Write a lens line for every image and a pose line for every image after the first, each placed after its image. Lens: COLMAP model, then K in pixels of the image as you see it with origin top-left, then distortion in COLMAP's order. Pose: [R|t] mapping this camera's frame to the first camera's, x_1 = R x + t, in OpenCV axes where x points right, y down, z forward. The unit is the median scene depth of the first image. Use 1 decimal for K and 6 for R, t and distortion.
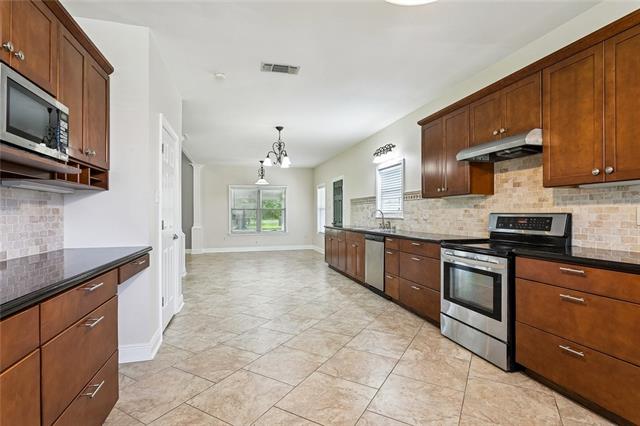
lens RADIAL K [[347.1, 0, 319.5], [0, 347.1, 212.6], [0, 0, 1]] dist [0.000363, 0.000033]
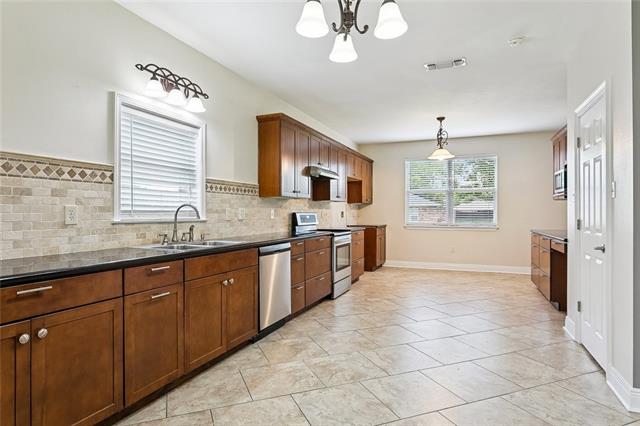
lens RADIAL K [[373.8, 0, 318.3], [0, 373.8, 214.1], [0, 0, 1]] dist [0.002252, -0.000514]
pose [[-0.805438, 0.004891, 0.592659, -0.359976], [0.003812, 0.999988, -0.003073, 0.009689], [-0.592667, -0.000216, -0.805447, 1.648088]]
